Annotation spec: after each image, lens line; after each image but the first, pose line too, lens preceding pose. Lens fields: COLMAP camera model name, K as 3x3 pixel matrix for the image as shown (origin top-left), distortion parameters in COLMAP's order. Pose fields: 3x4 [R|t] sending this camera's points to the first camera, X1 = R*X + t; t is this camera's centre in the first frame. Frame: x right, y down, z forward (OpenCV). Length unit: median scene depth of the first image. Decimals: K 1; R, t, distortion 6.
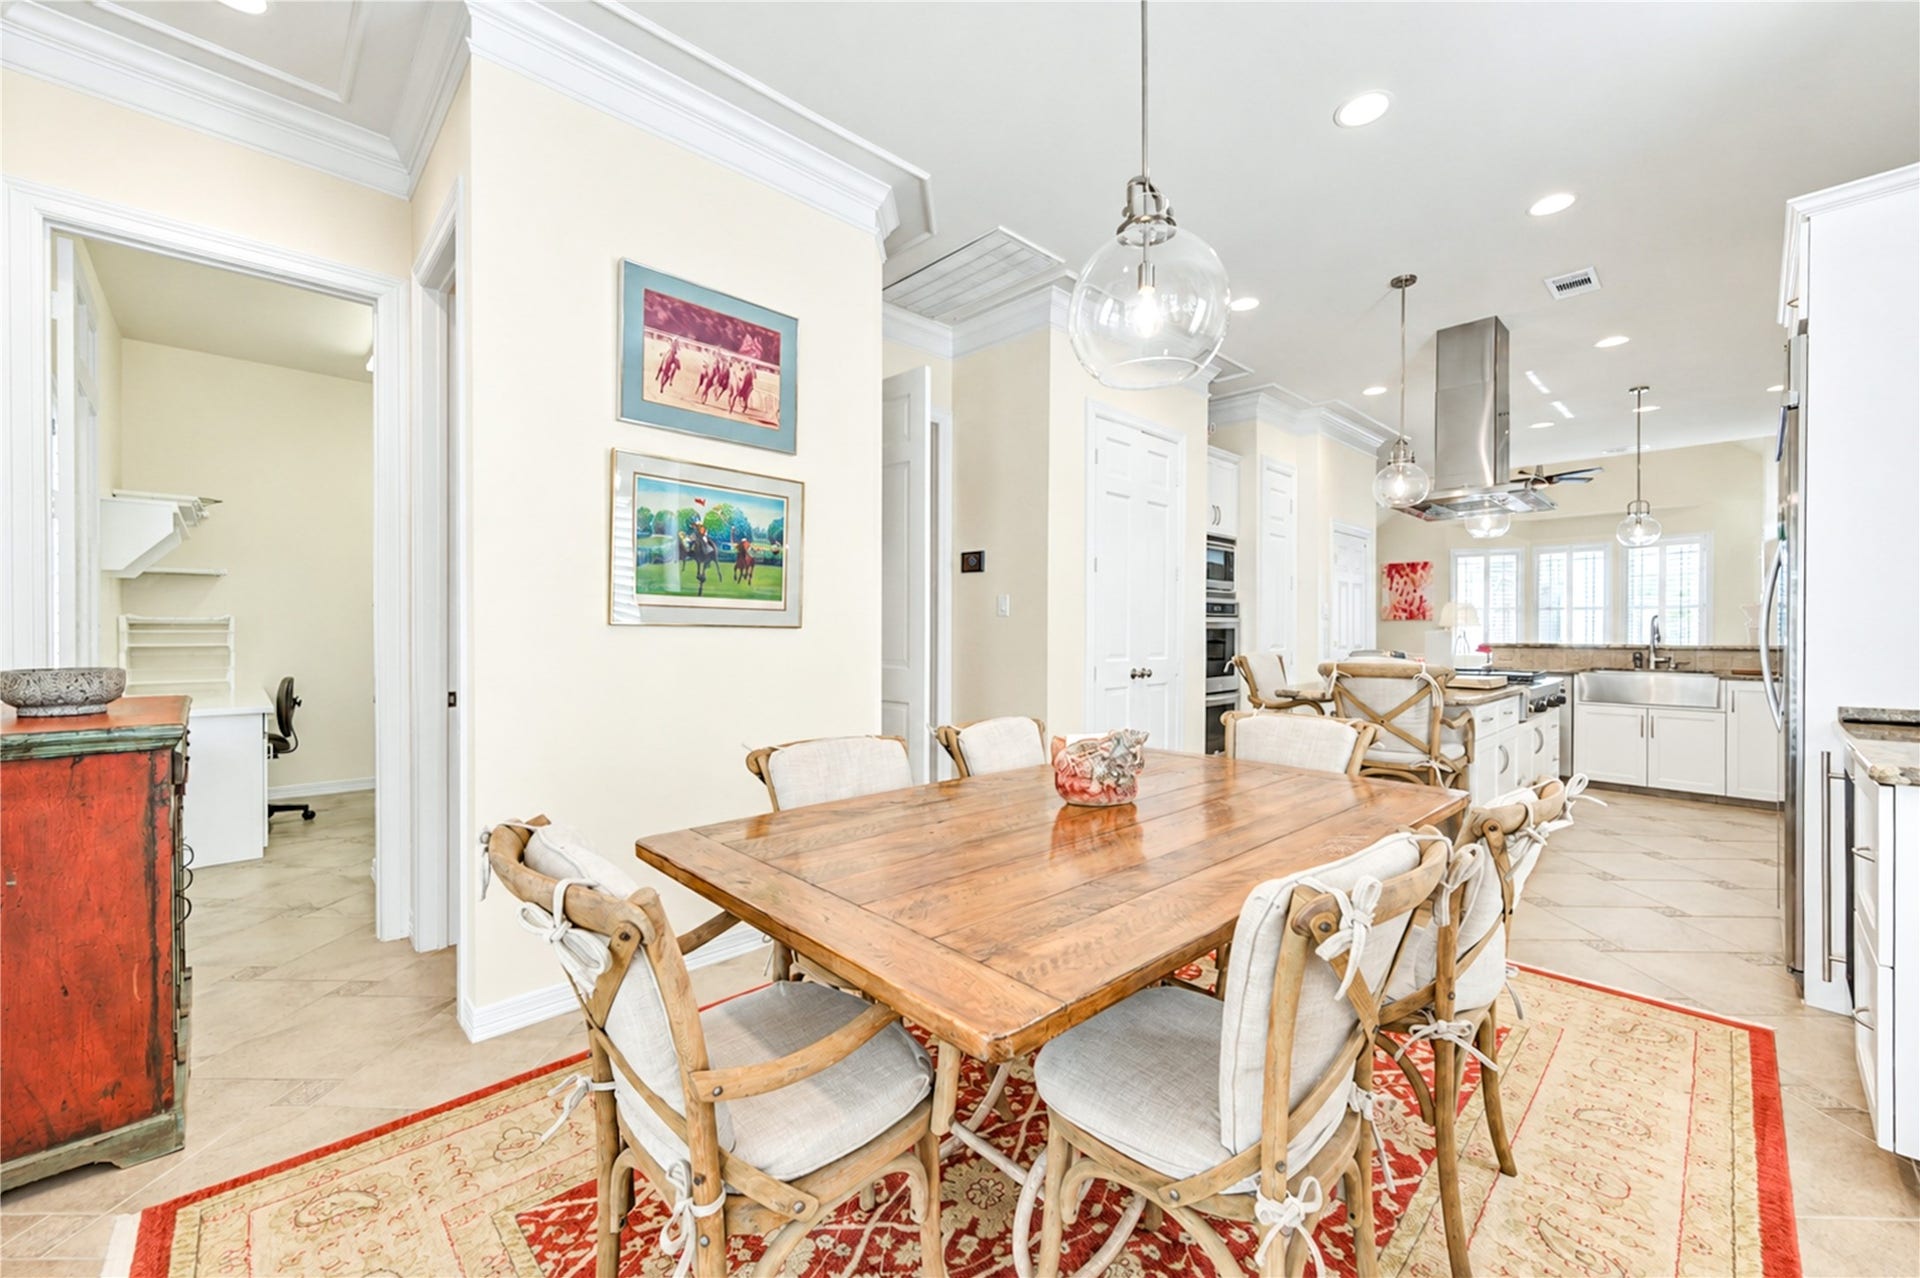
lens RADIAL K [[760.2, 0, 954.7], [0, 760.2, 636.5], [0, 0, 1]] dist [0.007129, 0.000011]
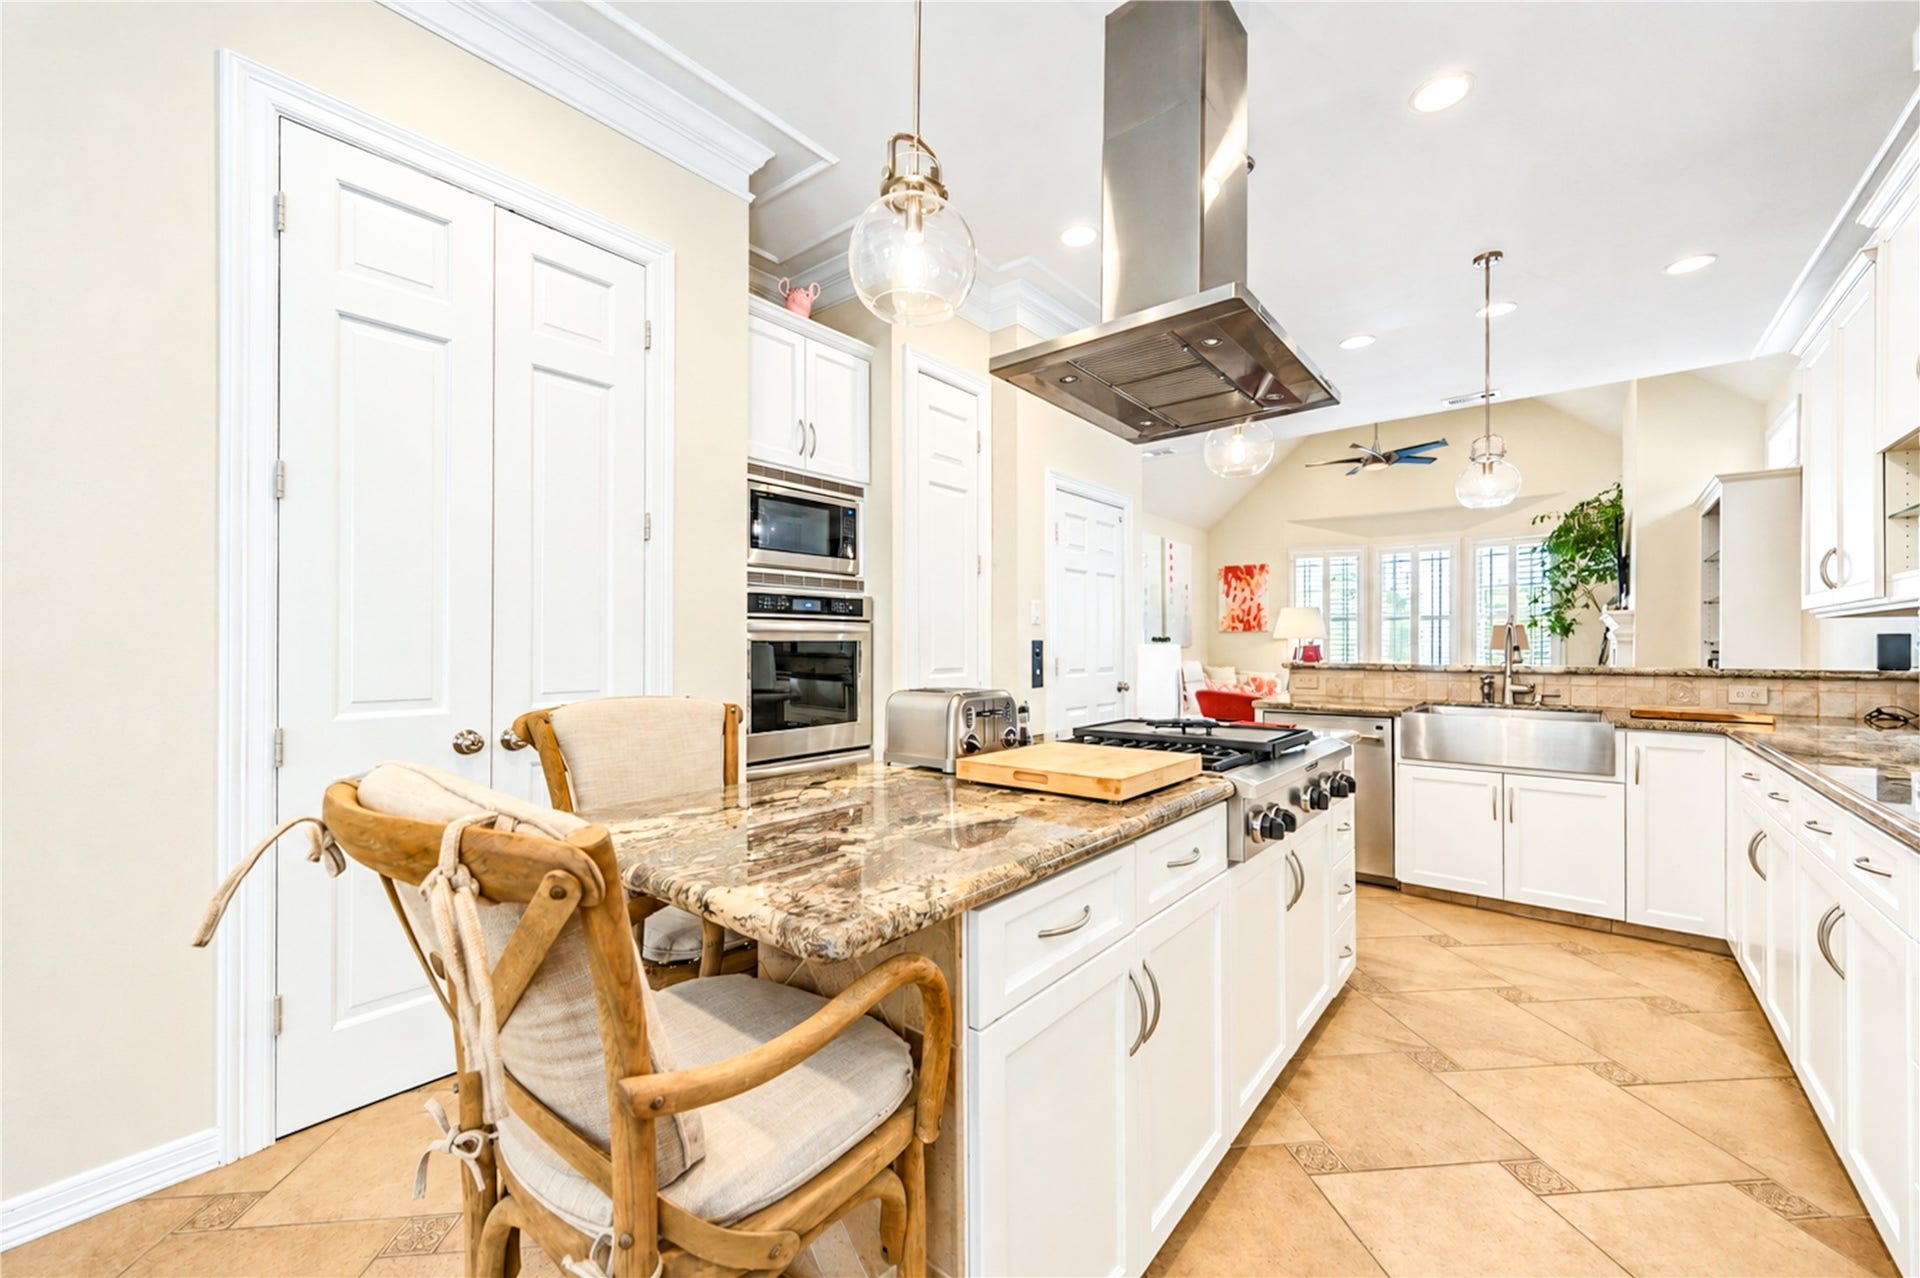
lens RADIAL K [[740.3, 0, 958.8], [0, 740.3, 645.3], [0, 0, 1]] dist [0.002475, -0.000058]
pose [[0.994011, 0.000534, 0.109279, 0.331430], [0.000043, 0.999986, -0.005282, -0.002955], [-0.109281, 0.005255, 0.993997, 0.371179]]
